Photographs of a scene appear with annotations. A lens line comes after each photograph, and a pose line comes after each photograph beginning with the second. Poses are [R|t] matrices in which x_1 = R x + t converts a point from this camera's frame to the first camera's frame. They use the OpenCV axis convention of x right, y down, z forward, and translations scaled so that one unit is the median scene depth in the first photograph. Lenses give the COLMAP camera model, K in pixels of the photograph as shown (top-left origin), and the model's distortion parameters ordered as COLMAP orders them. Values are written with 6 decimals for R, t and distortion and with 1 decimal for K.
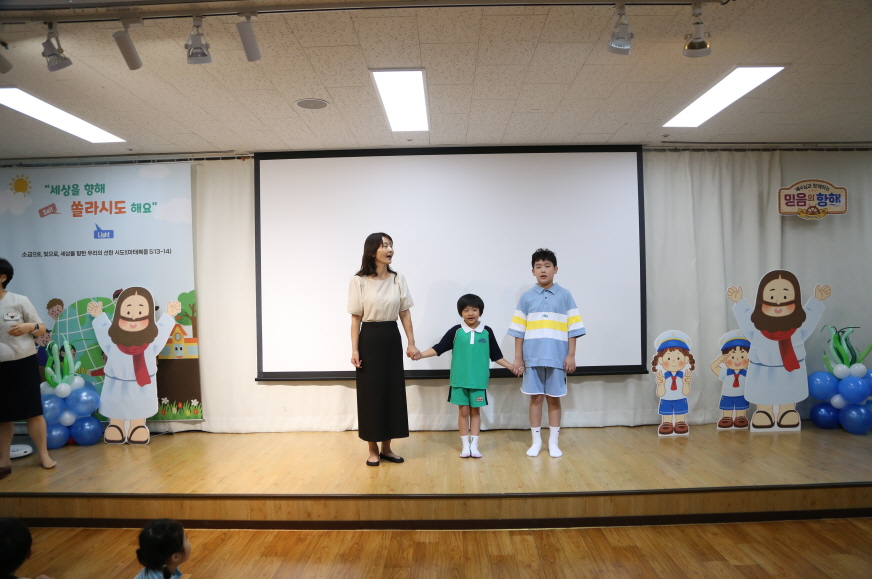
lens RADIAL K [[597.2, 0, 440.0], [0, 597.2, 293.2], [0, 0, 1]] dist [-0.108459, 0.057480]
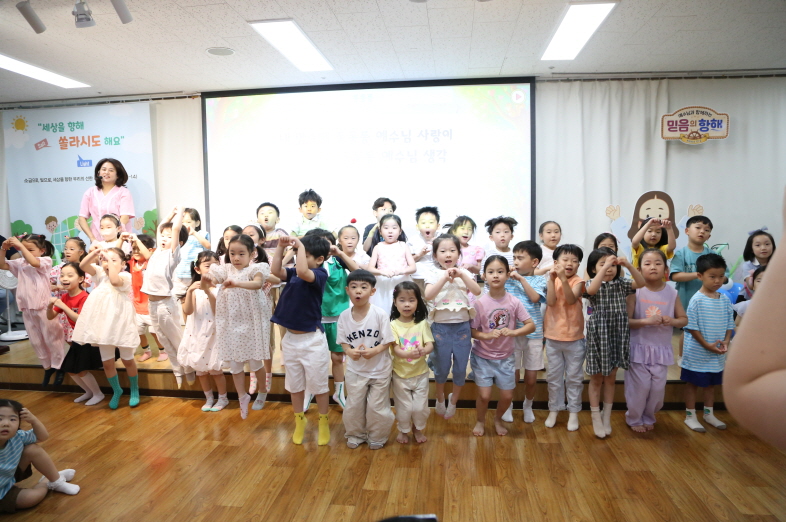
lens RADIAL K [[538.3, 0, 398.1], [0, 538.3, 263.1], [0, 0, 1]] dist [-0.108459, 0.057480]
pose [[0.994644, 0.011923, -0.102672, 0.200578], [-0.002189, 0.995532, 0.094400, 0.003257], [0.103339, -0.093669, 0.990226, -0.043961]]
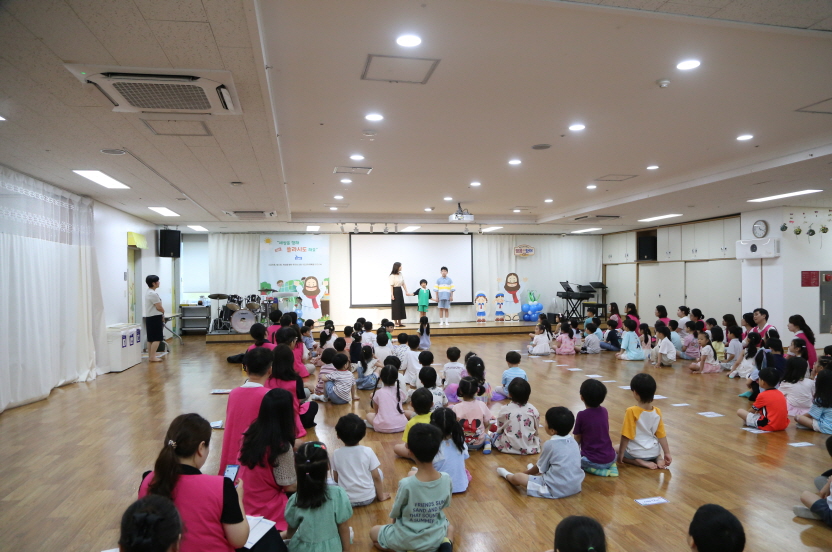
lens RADIAL K [[569.8, 0, 422.9], [0, 569.8, 277.3], [0, 0, 1]] dist [-0.108459, 0.057480]
pose [[0.976055, 0.007387, 0.217397, -0.602169], [-0.005663, 0.999947, -0.008553, 0.016440], [-0.217449, 0.007117, 0.976046, -1.999863]]
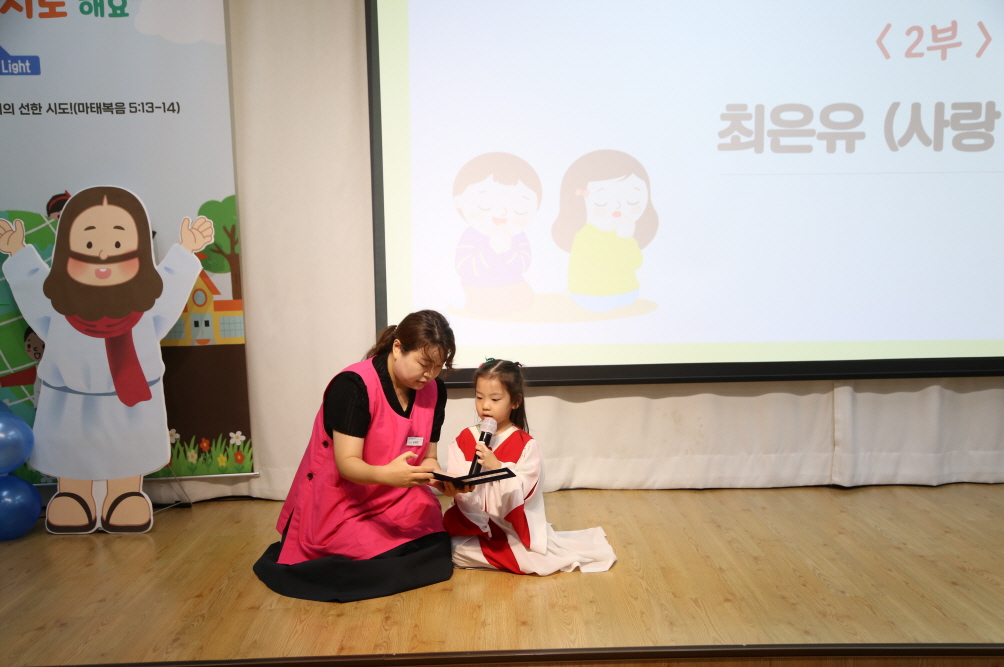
lens RADIAL K [[1021.2, 0, 510.3], [0, 1021.2, 339.0], [0, 0, 1]] dist [0.048438, 0.000000]
pose [[0.999621, -0.004661, 0.027139, -0.233582], [0.002034, 0.995379, 0.096007, 0.030625], [-0.027461, -0.095916, 0.995011, 0.193121]]
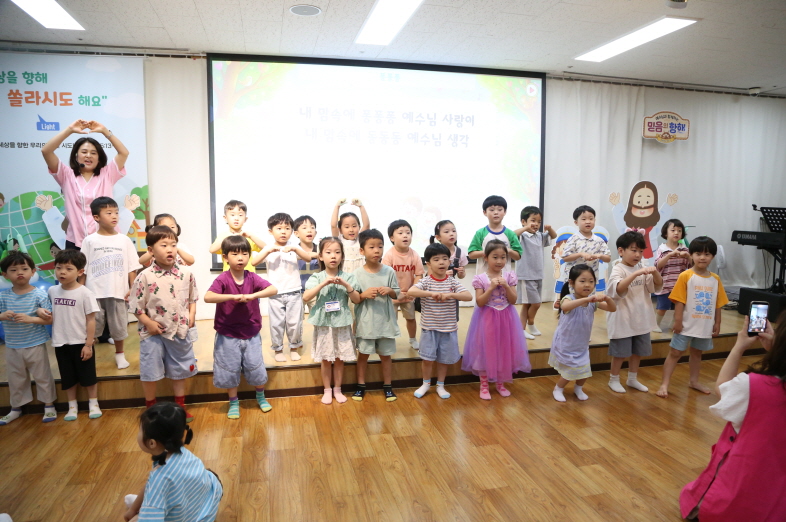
lens RADIAL K [[538.3, 0, 394.6], [0, 538.3, 267.1], [0, 0, 1]] dist [-0.108459, 0.057480]
pose [[0.969249, -0.011685, 0.245803, -0.235143], [-0.017700, 0.992975, 0.116997, 0.022694], [-0.245443, -0.117750, 0.962233, -0.012293]]
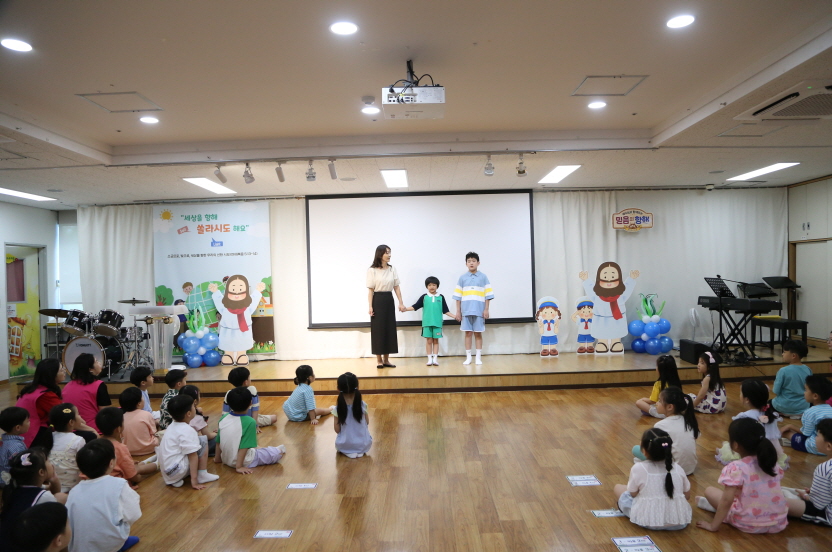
lens RADIAL K [[569.8, 0, 419.0], [0, 569.8, 281.5], [0, 0, 1]] dist [-0.108459, 0.057480]
pose [[0.999939, -0.009659, 0.005278, 0.002980], [0.009614, 0.999917, 0.008558, 0.000093], [-0.005361, -0.008507, 0.999949, -0.669224]]
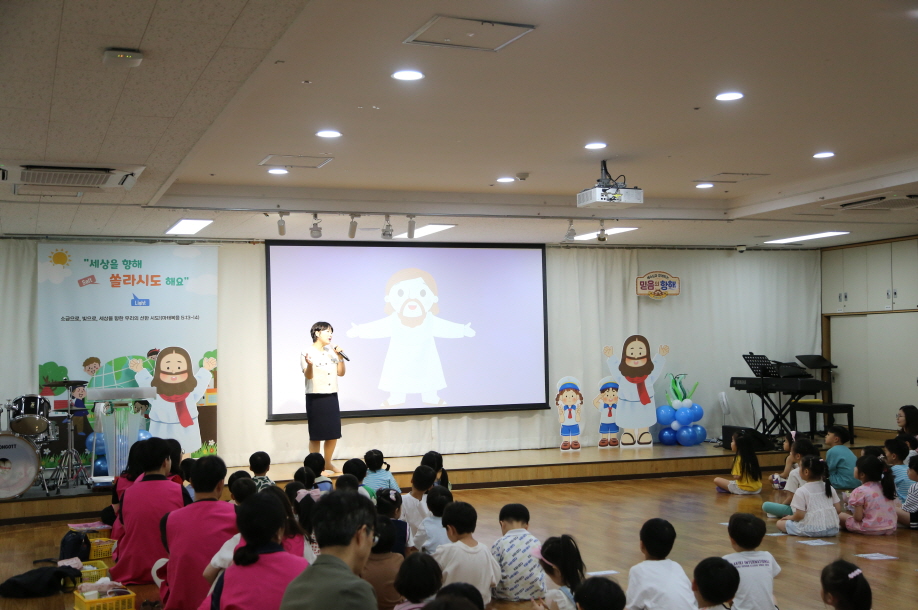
lens RADIAL K [[1124.7, 0, 455.2], [0, 1124.7, 307.2], [0, 0, 1]] dist [0.130227, 0.000000]
pose [[0.934205, 0.012182, 0.356528, -0.826558], [0.004197, 0.998972, -0.045130, 0.016247], [-0.356711, 0.043657, 0.933194, -1.444047]]
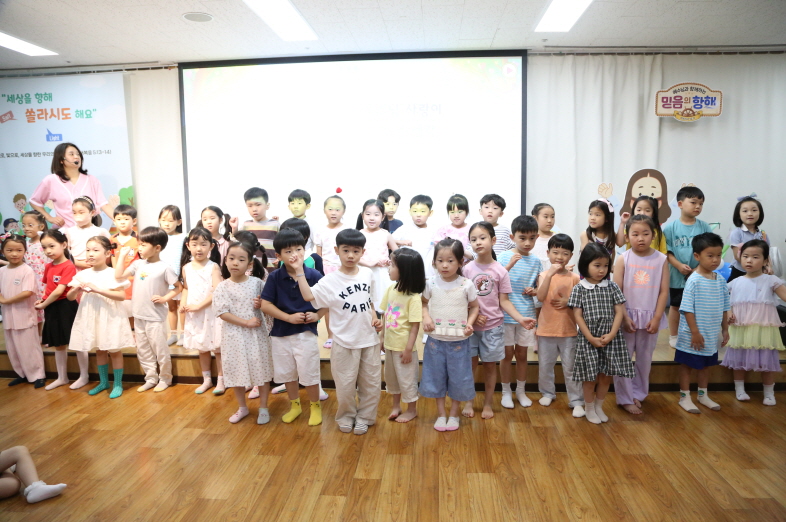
lens RADIAL K [[538.3, 0, 403.1], [0, 538.3, 264.5], [0, 0, 1]] dist [-0.108459, 0.057480]
pose [[0.998046, 0.013983, -0.060899, 0.188468], [-0.005629, 0.990797, 0.135240, 0.006563], [0.062230, -0.134633, 0.988940, -0.015904]]
